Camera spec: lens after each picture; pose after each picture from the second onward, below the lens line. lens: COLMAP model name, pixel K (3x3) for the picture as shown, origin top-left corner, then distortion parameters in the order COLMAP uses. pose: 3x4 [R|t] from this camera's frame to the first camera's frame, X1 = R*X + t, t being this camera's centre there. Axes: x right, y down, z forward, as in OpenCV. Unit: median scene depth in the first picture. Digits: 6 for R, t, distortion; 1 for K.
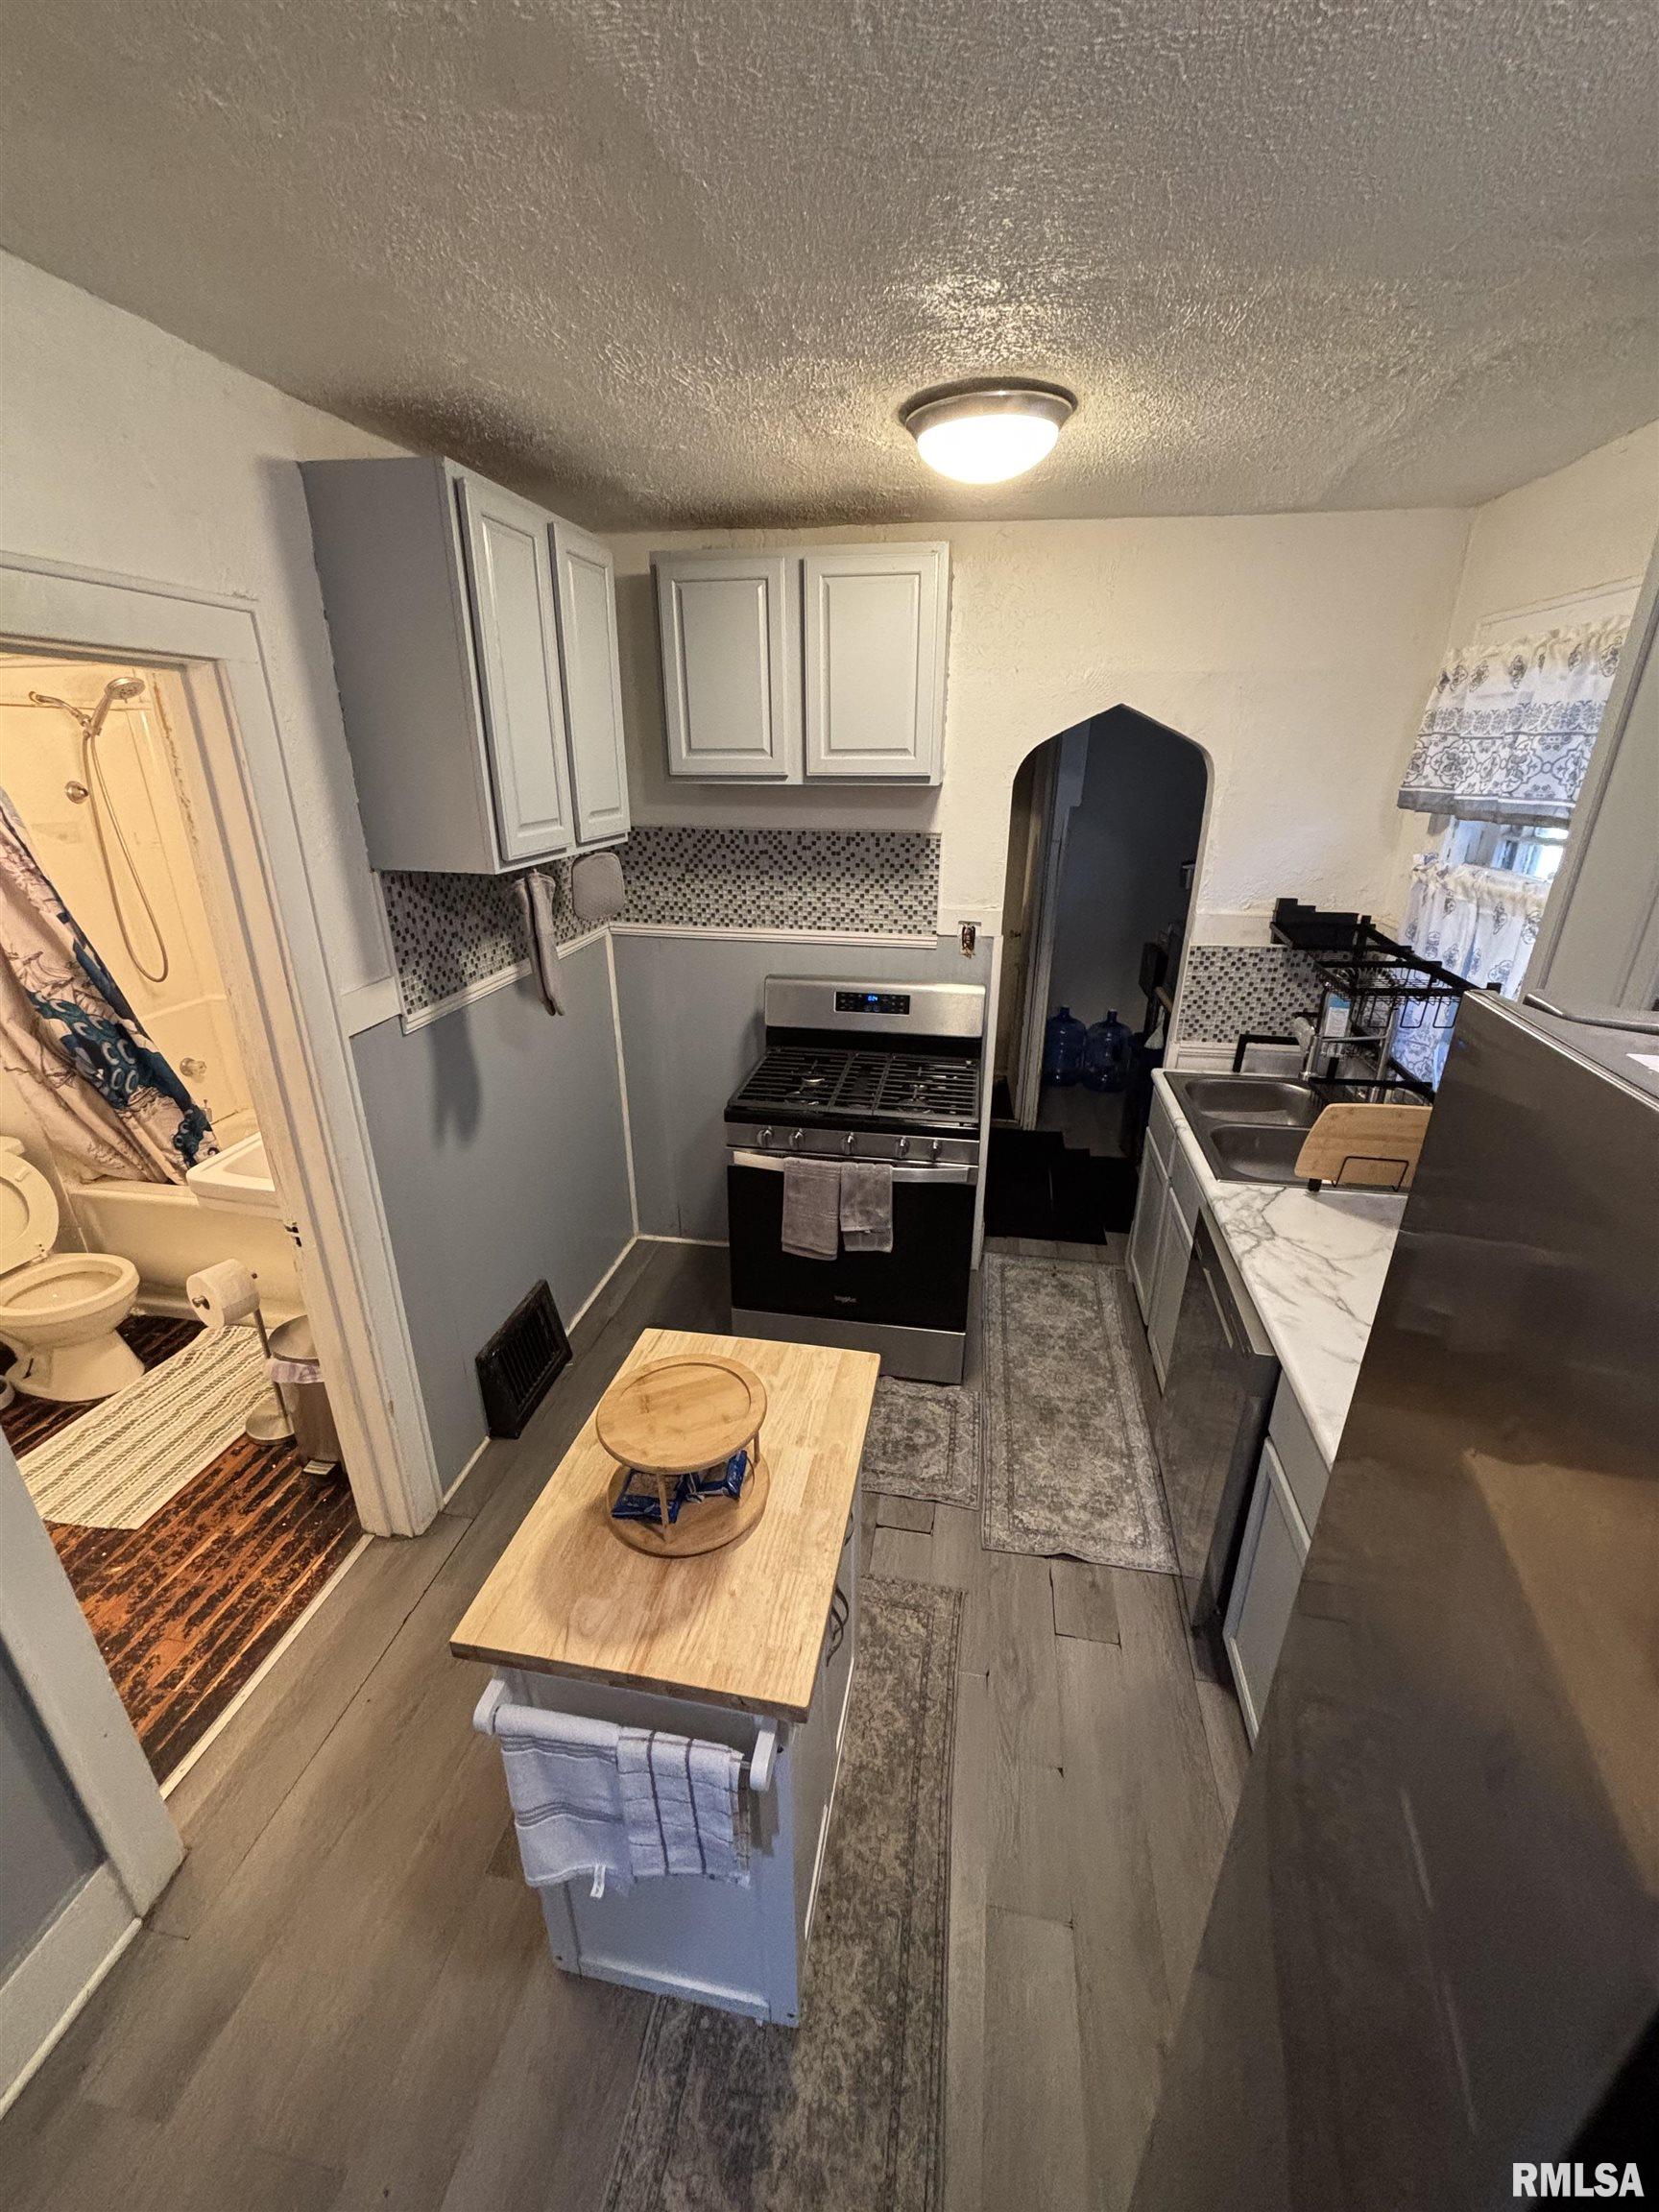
lens RADIAL K [[887.5, 0, 836.5], [0, 887.5, 1108.8], [0, 0, 1]] dist [-0.000323, -0.000326]
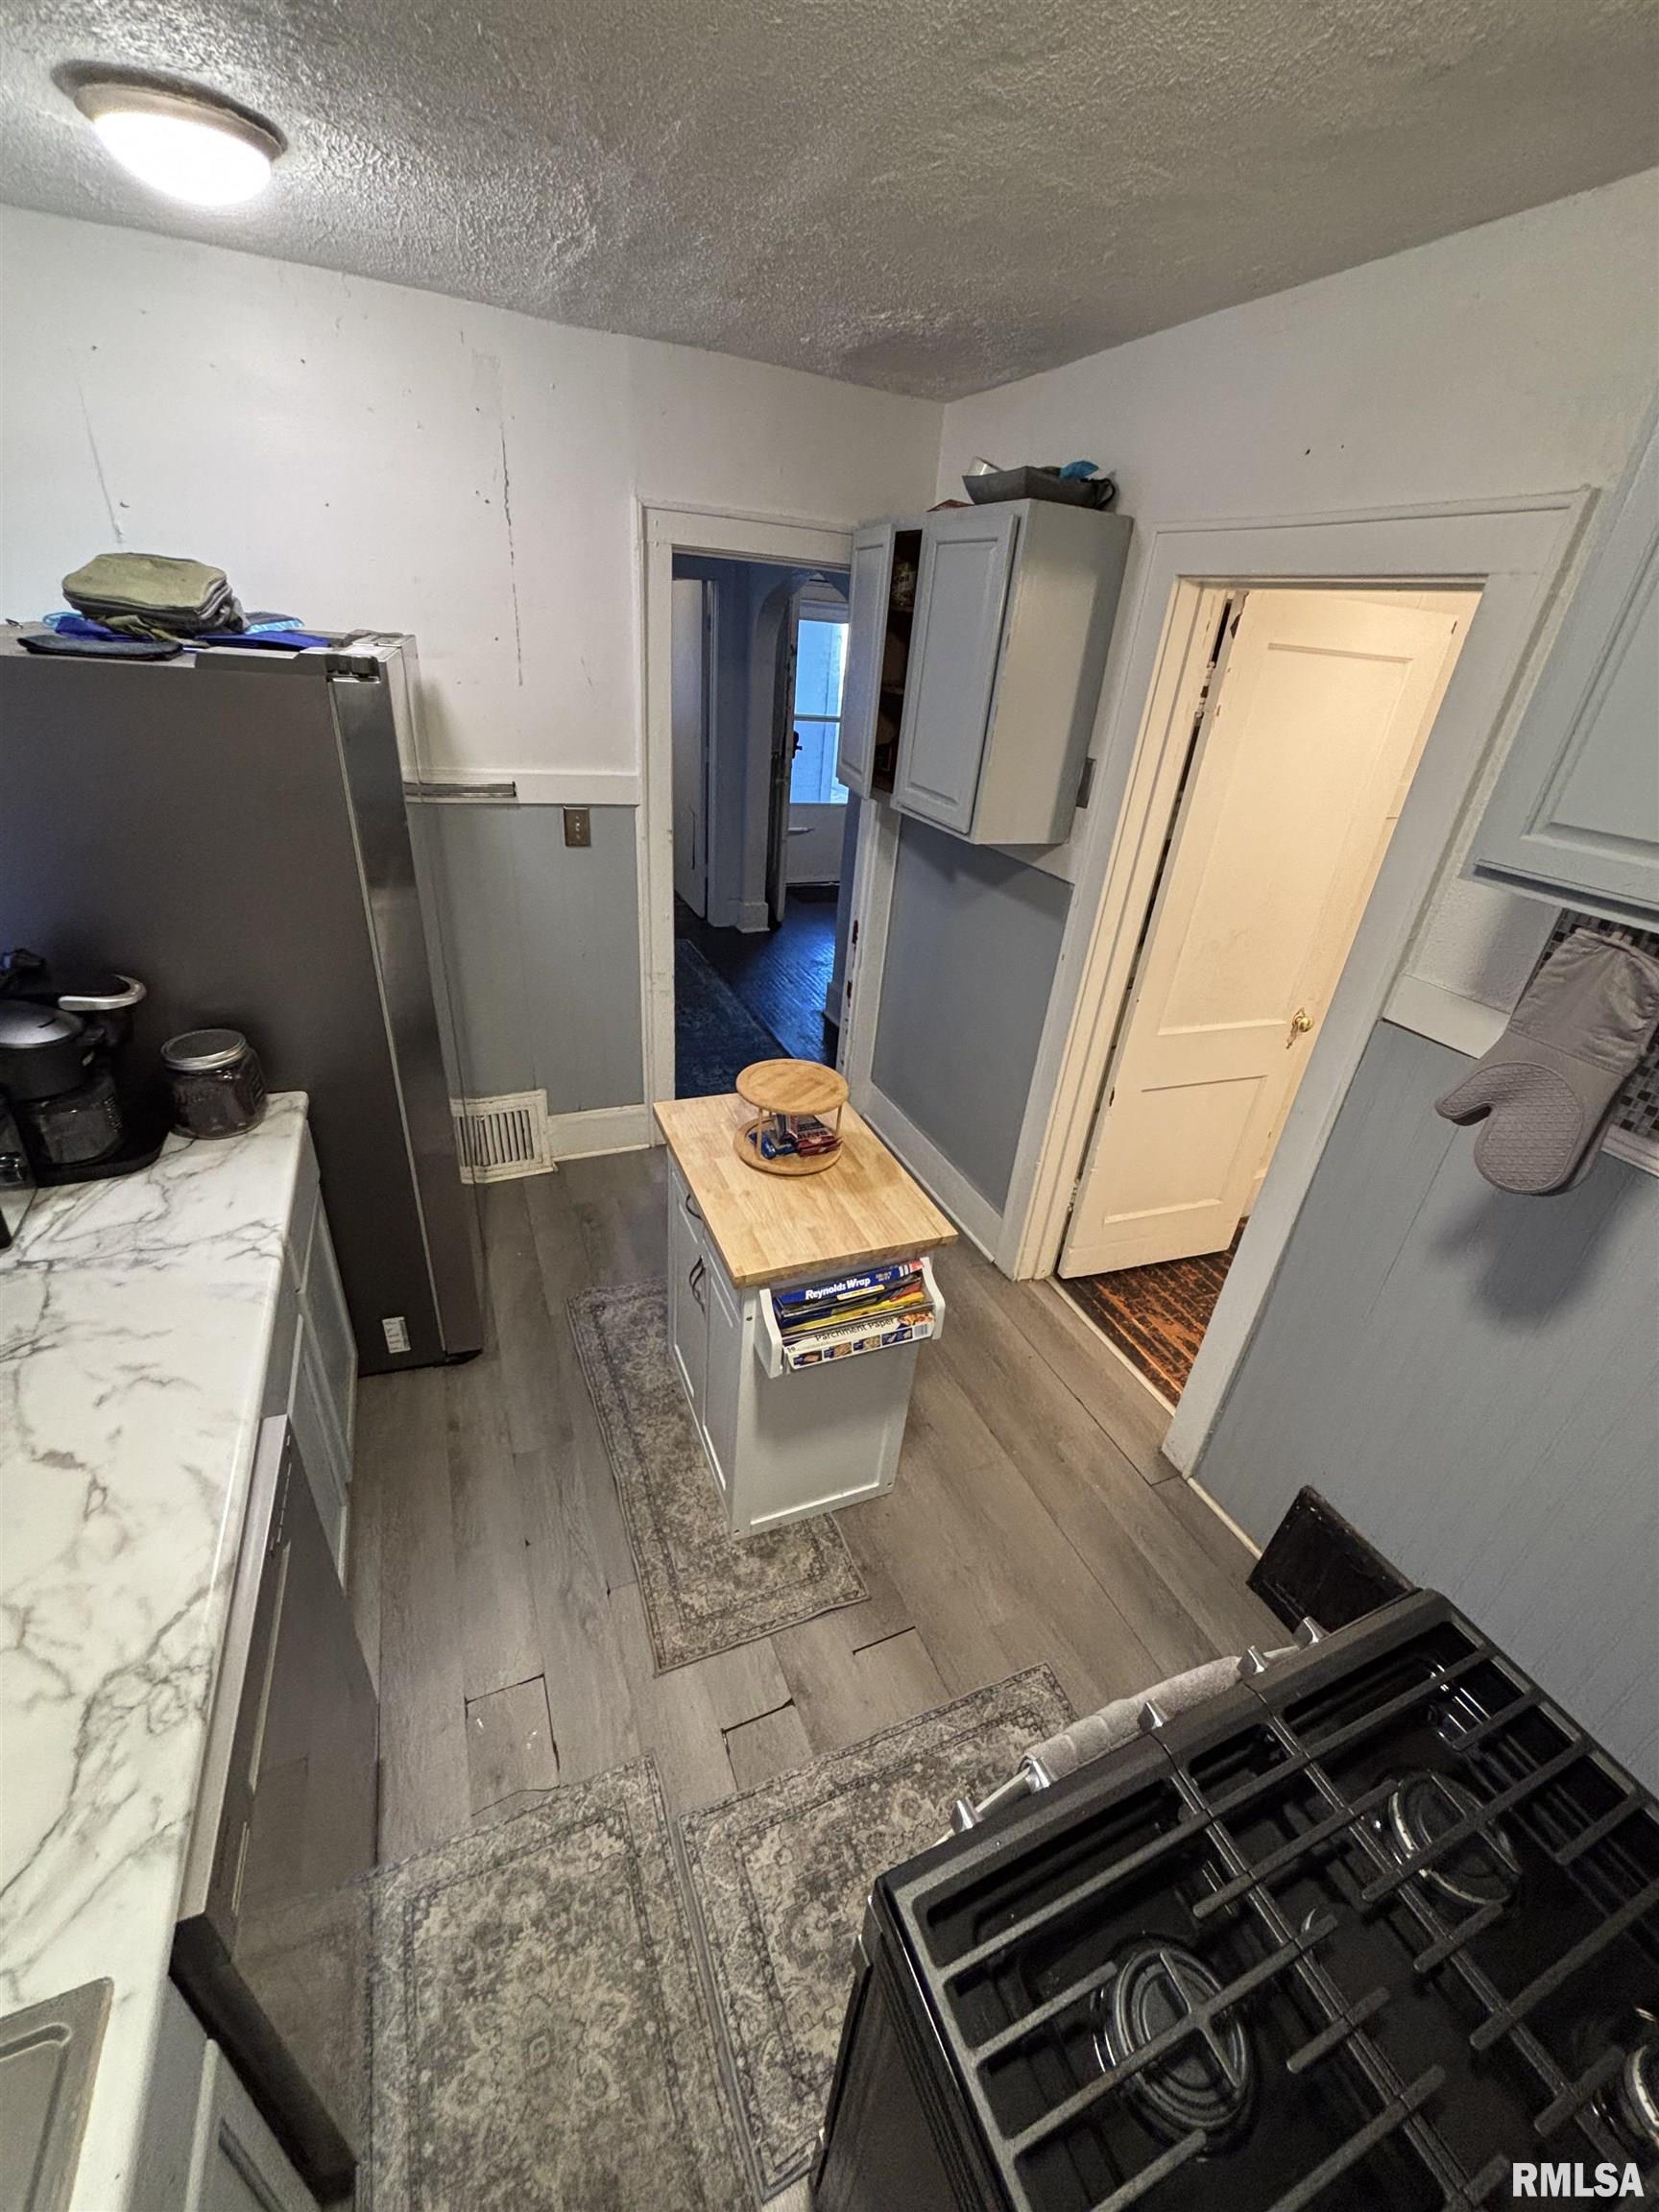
lens RADIAL K [[887.5, 0, 831.2], [0, 887.5, 1108.1], [0, 0, 1]] dist [-0.000323, -0.000326]
pose [[-0.837015, 0.197303, -0.510370, 0.298650], [-0.283048, 0.642116, 0.712440, -0.396462], [0.468283, 0.740782, -0.481615, 0.988629]]
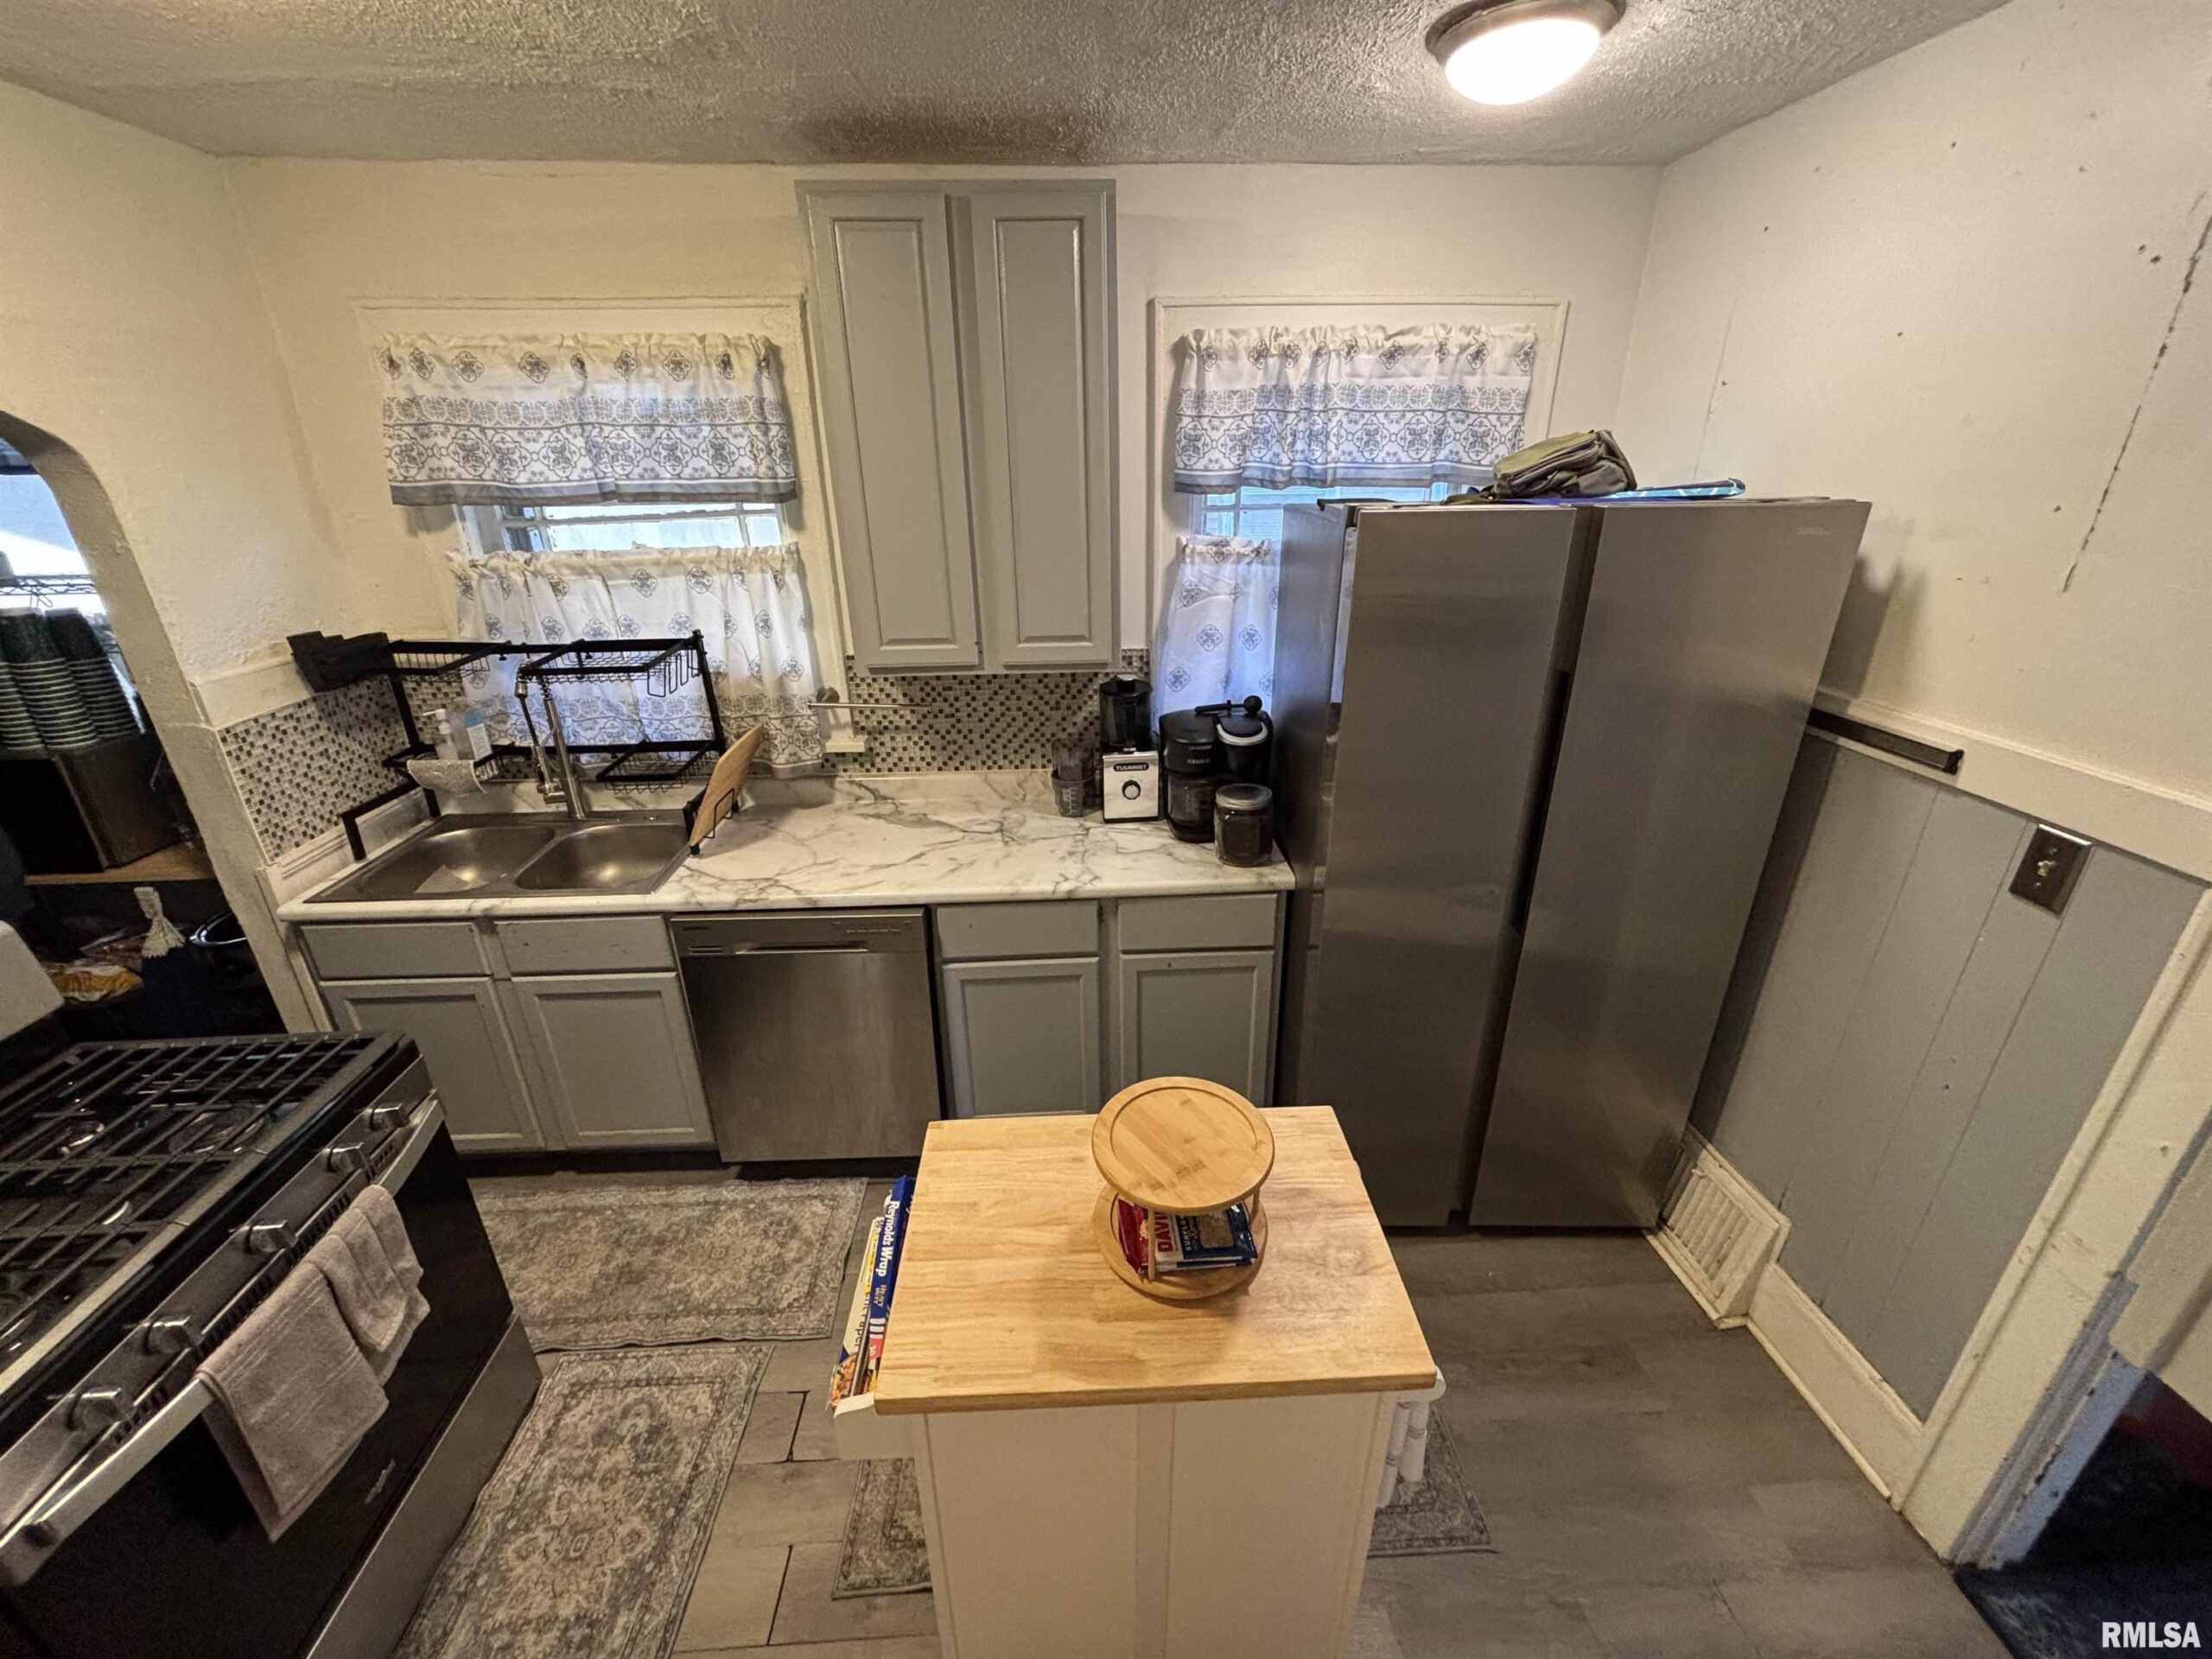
lens RADIAL K [[887.5, 0, 1104.7], [0, 887.5, 827.6], [0, 0, 1]] dist [-0.000323, -0.000326]
pose [[-0.216249, -0.384648, 0.897375, -0.479837], [0.377163, 0.814862, 0.440168, -0.202955], [-0.900547, 0.433643, -0.031138, 0.534594]]
